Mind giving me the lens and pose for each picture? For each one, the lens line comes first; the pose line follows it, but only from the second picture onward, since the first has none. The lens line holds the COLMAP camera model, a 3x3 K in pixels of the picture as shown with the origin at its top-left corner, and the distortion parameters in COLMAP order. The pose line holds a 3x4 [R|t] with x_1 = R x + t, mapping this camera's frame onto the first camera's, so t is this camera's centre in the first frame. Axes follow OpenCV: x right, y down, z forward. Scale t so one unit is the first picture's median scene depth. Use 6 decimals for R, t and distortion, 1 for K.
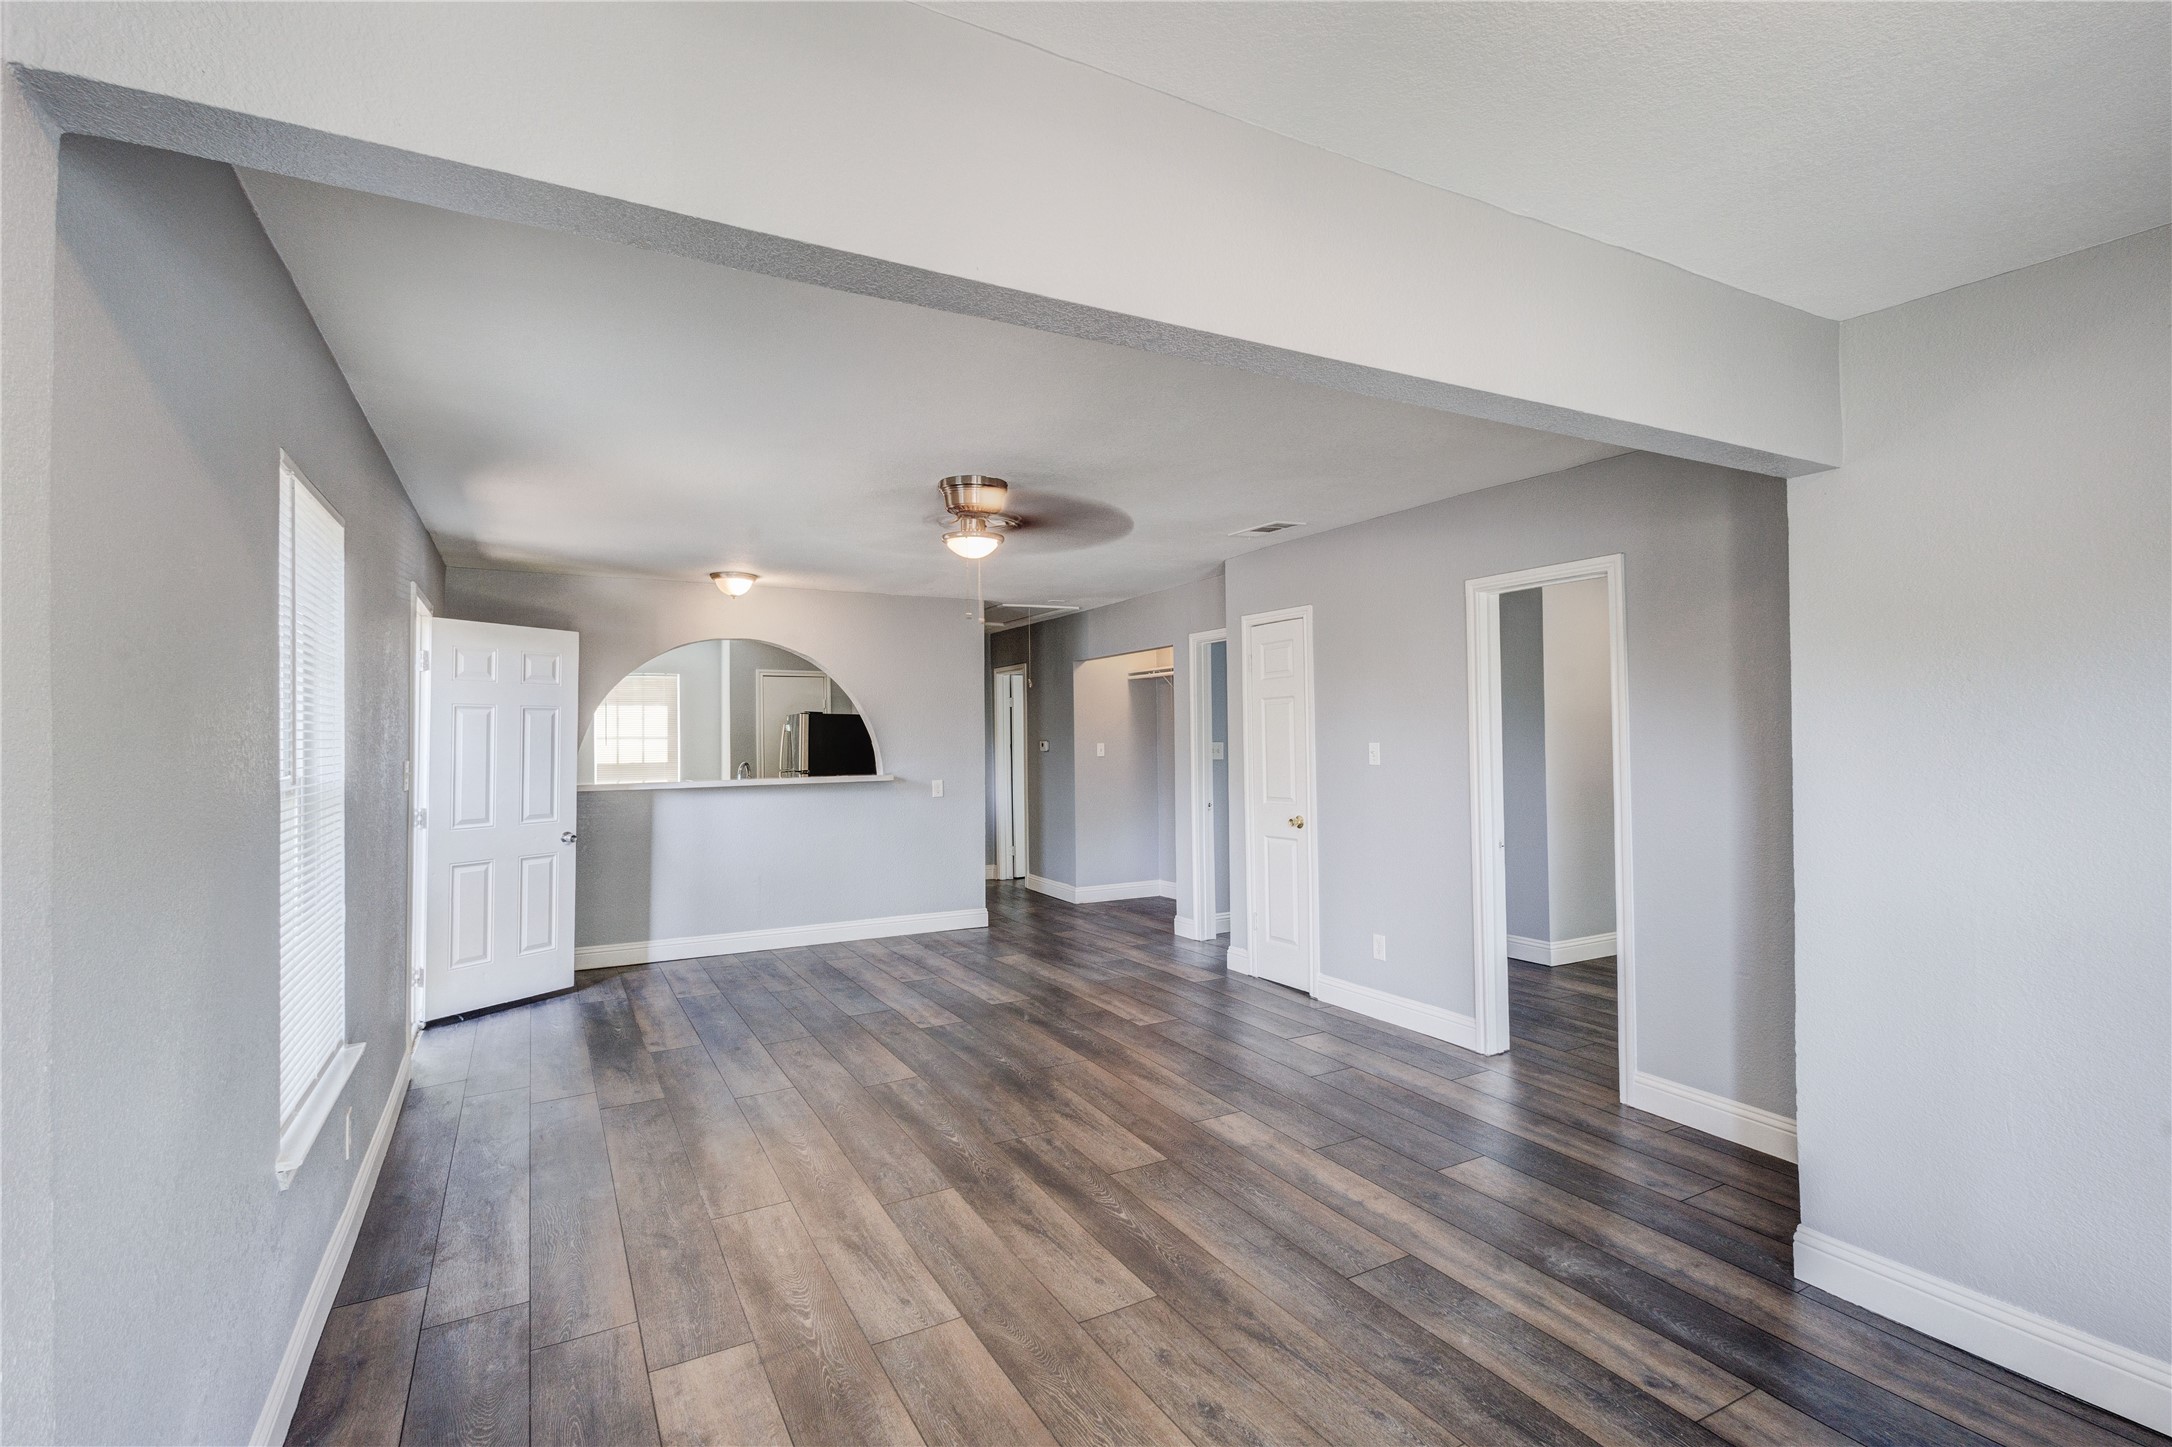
lens RADIAL K [[999.7, 0, 1086.0], [0, 999.7, 723.5], [0, 0, 1]] dist [0.000486, 0.000269]
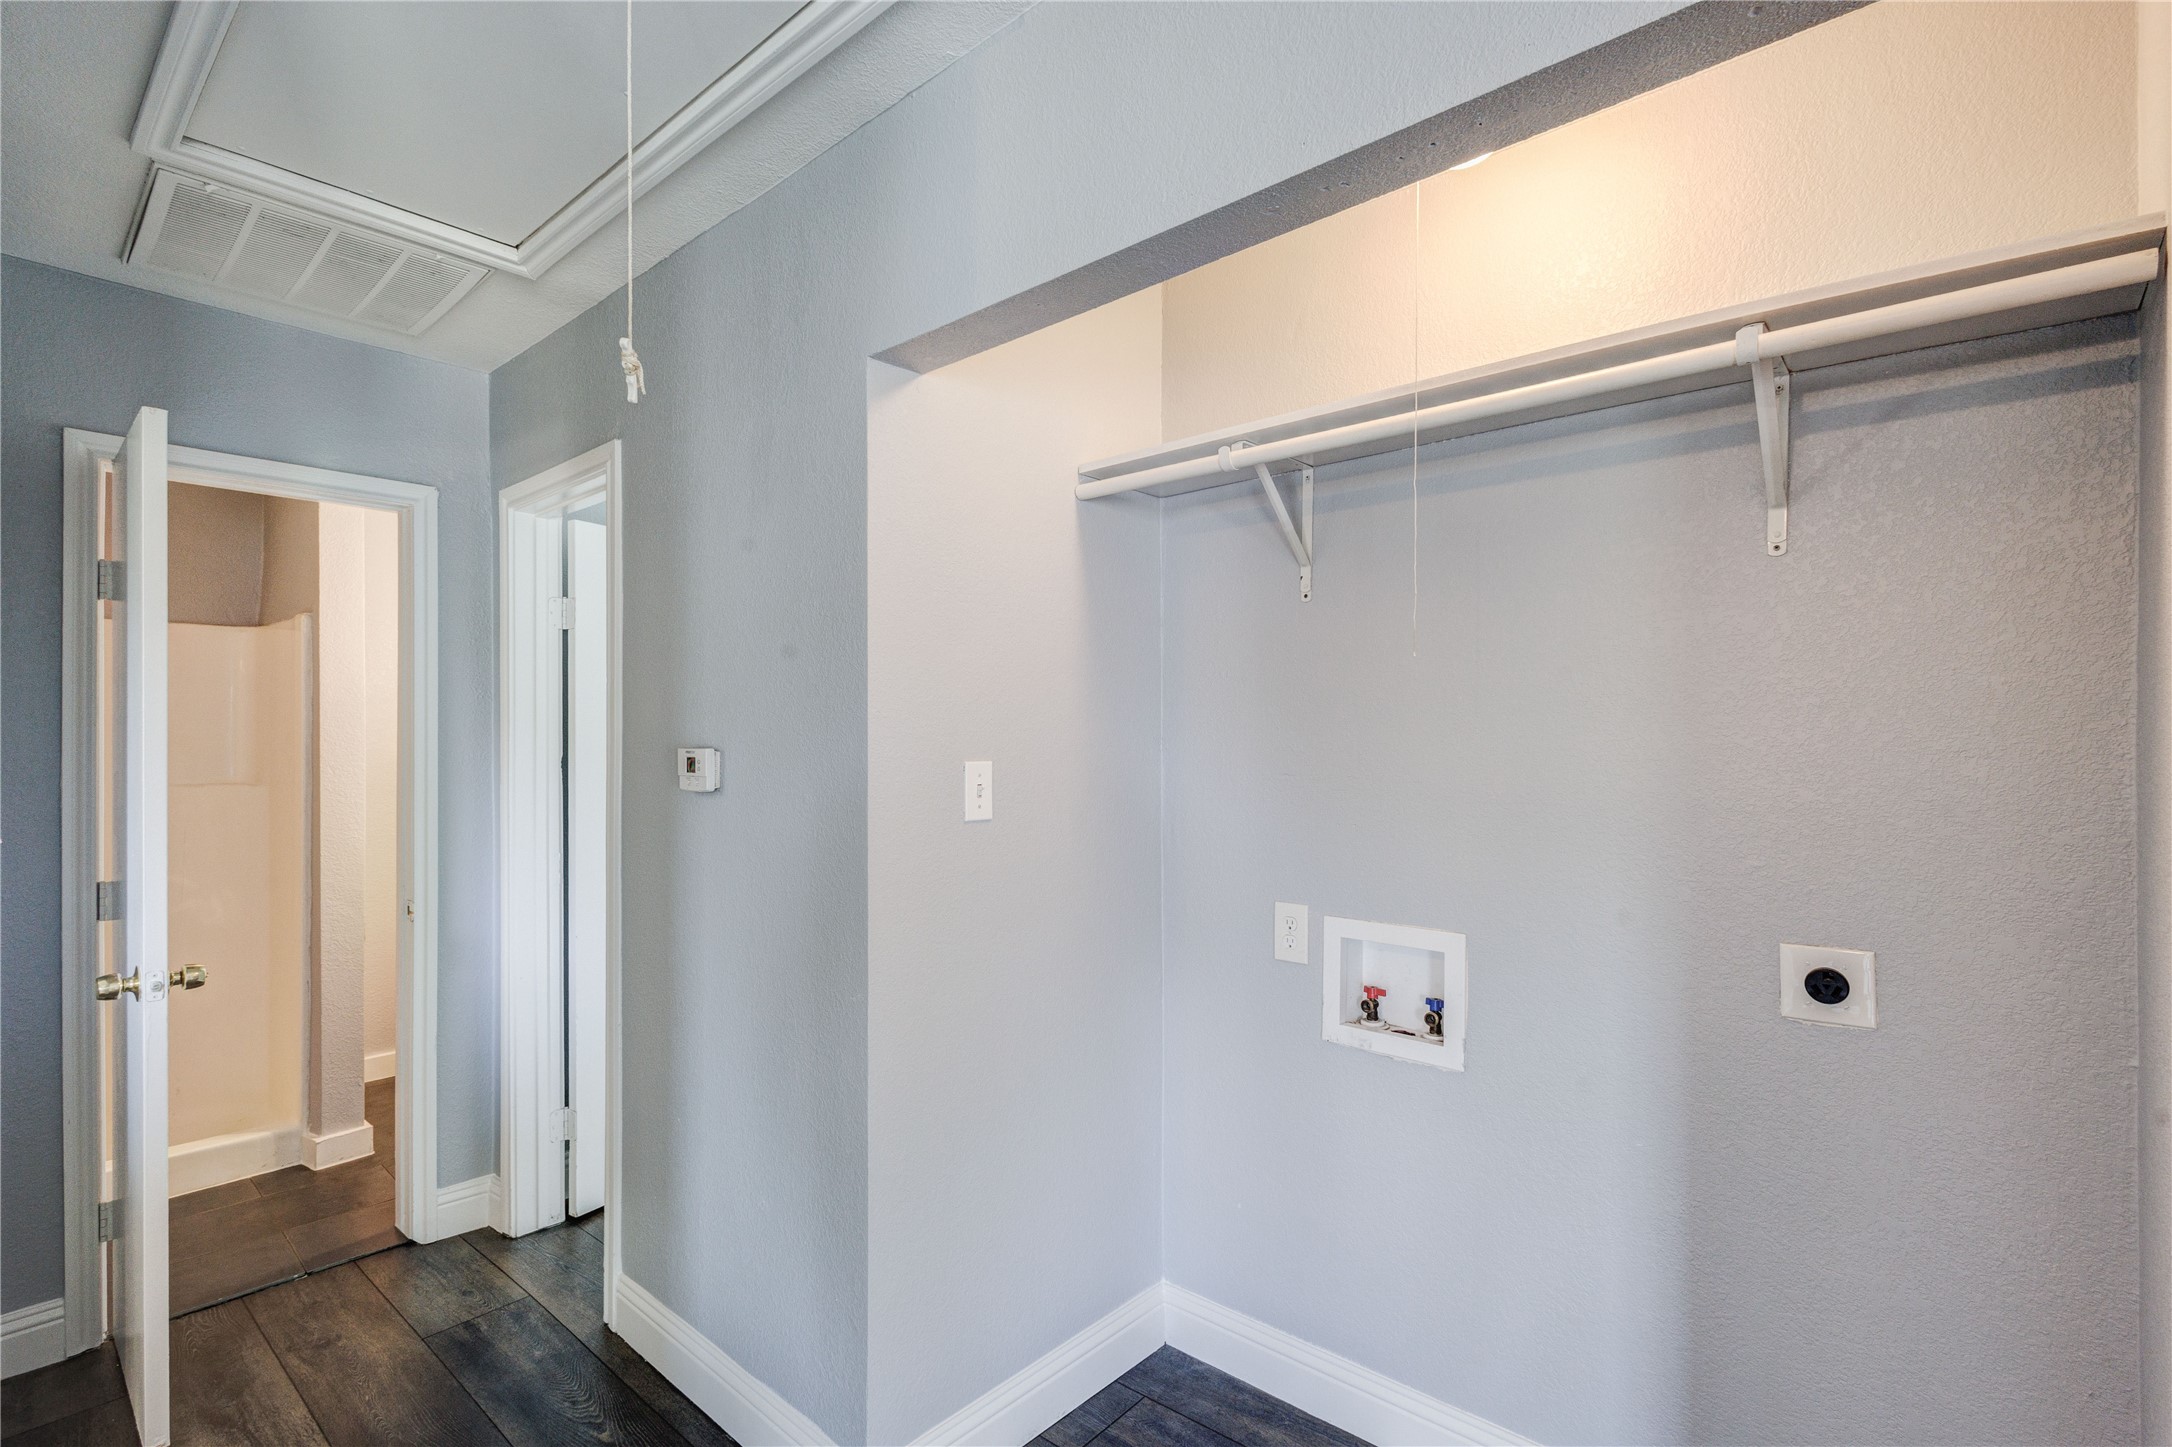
lens RADIAL K [[999.9, 0, 1086.3], [0, 999.9, 727.6], [0, 0, 1]] dist [0.001934, -0.001435]
pose [[0.935790, 0.014098, 0.352276, -0.082757], [-0.012369, 0.999898, -0.007156, 0.027950], [-0.352341, 0.002339, 0.935869, 1.586205]]
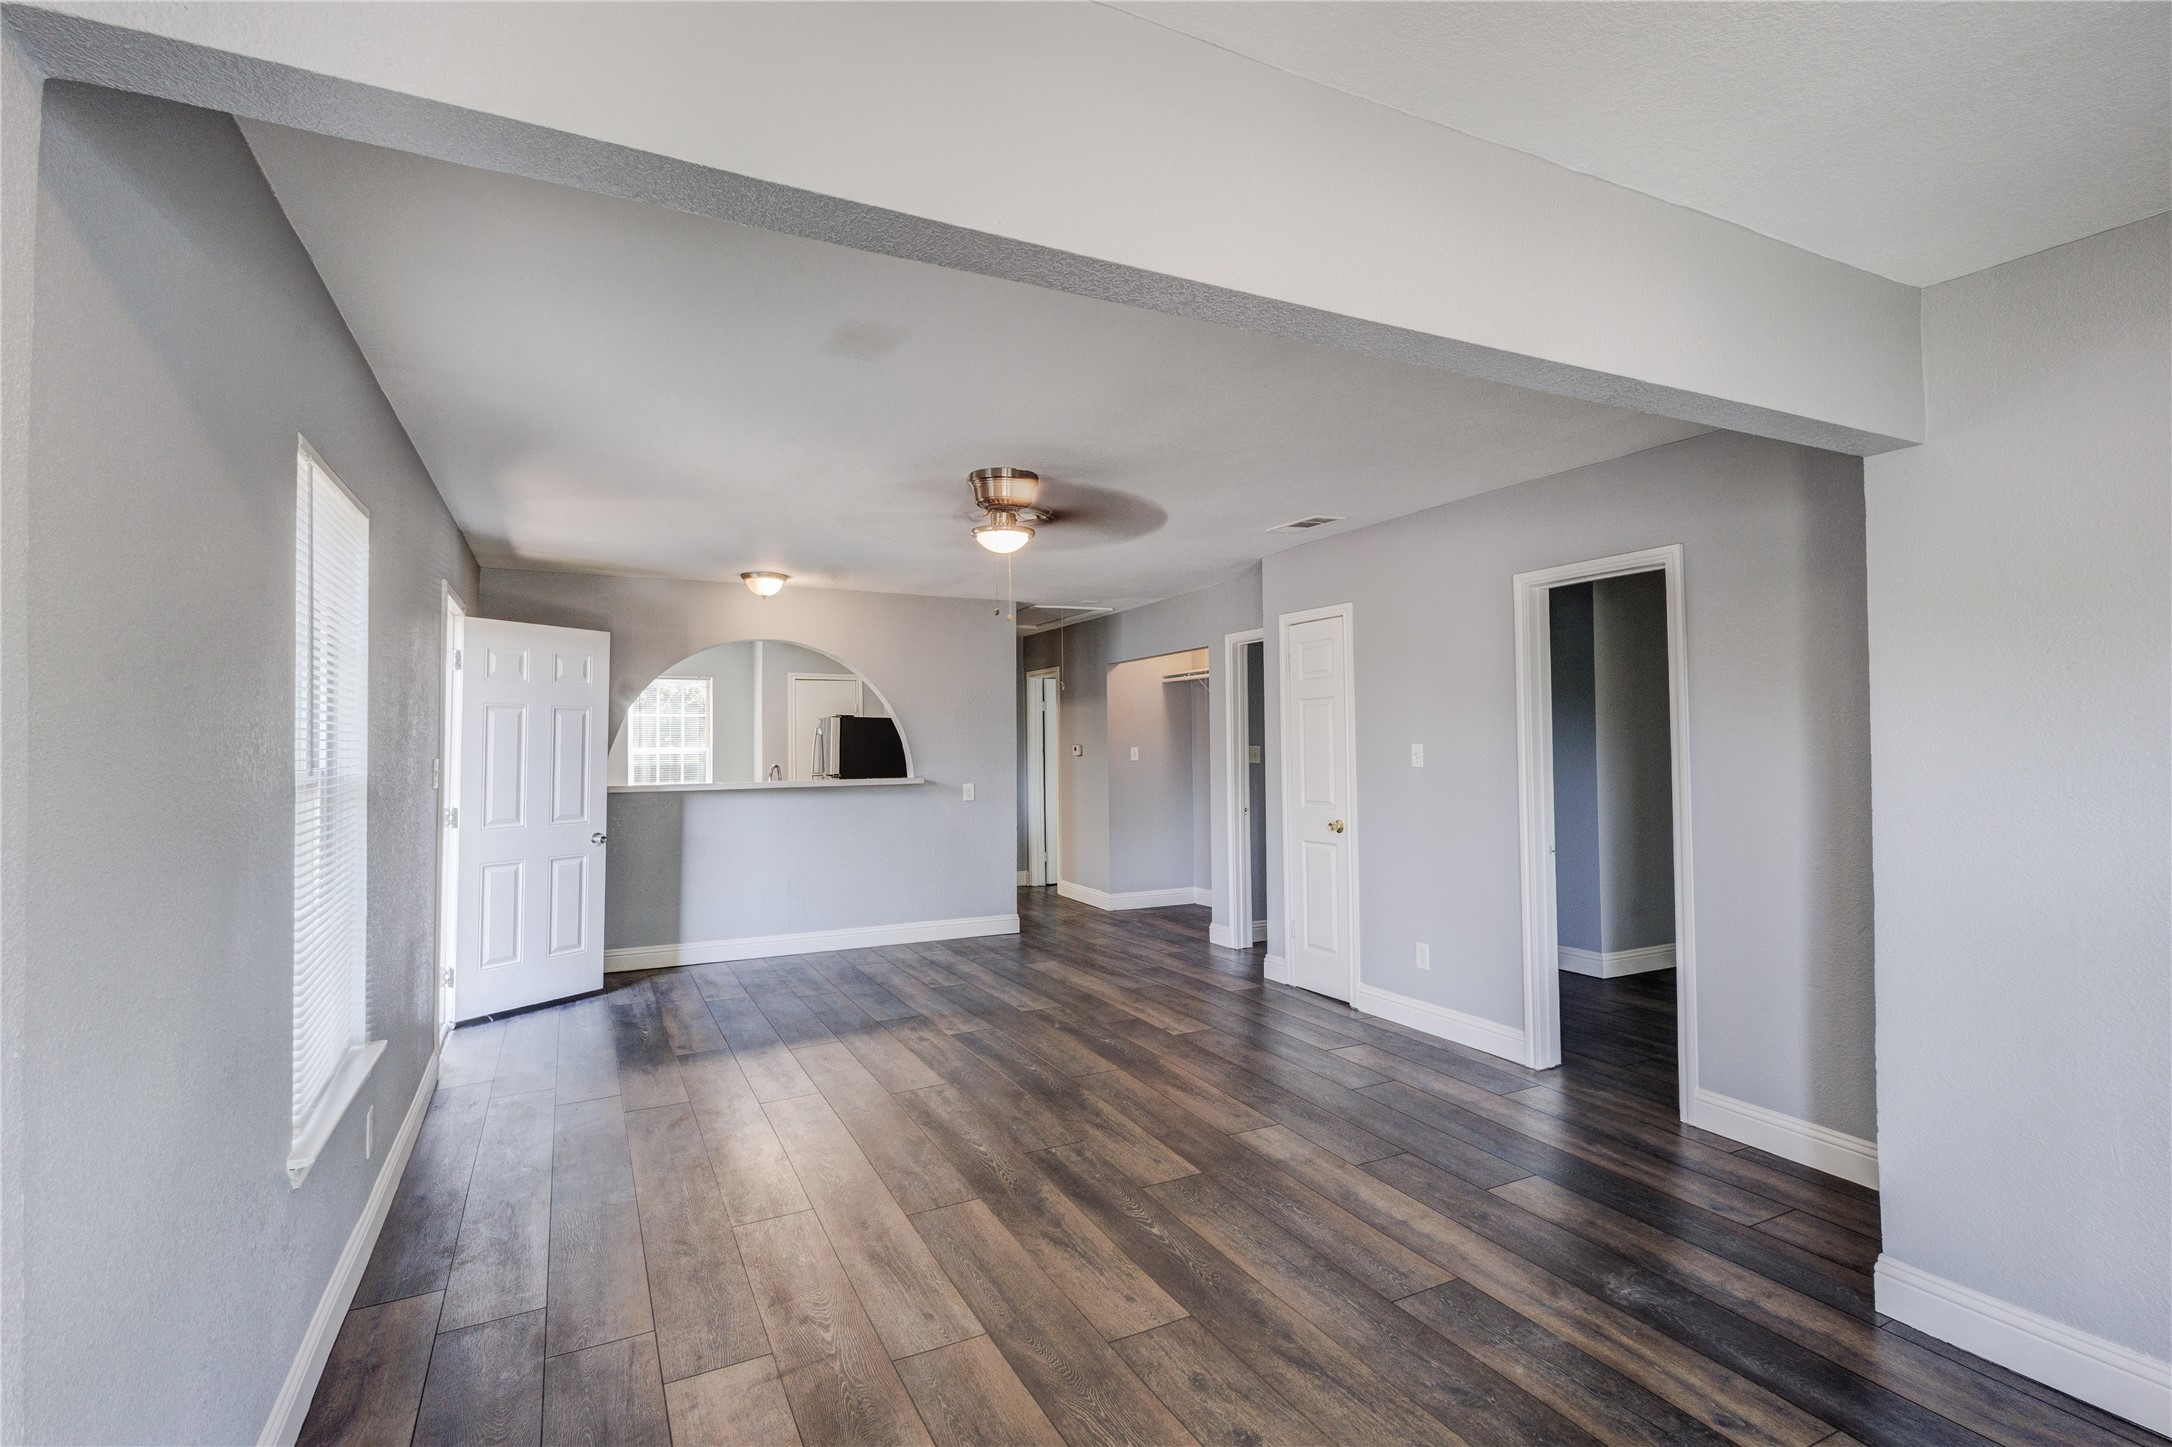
lens RADIAL K [[999.9, 0, 1086.3], [0, 999.9, 727.6], [0, 0, 1]] dist [0.001934, -0.001435]
pose [[0.999386, 0.001345, -0.035013, 0.003667], [-0.001605, 0.999971, -0.007398, 0.015803], [0.035002, 0.007450, 0.999359, 0.033280]]
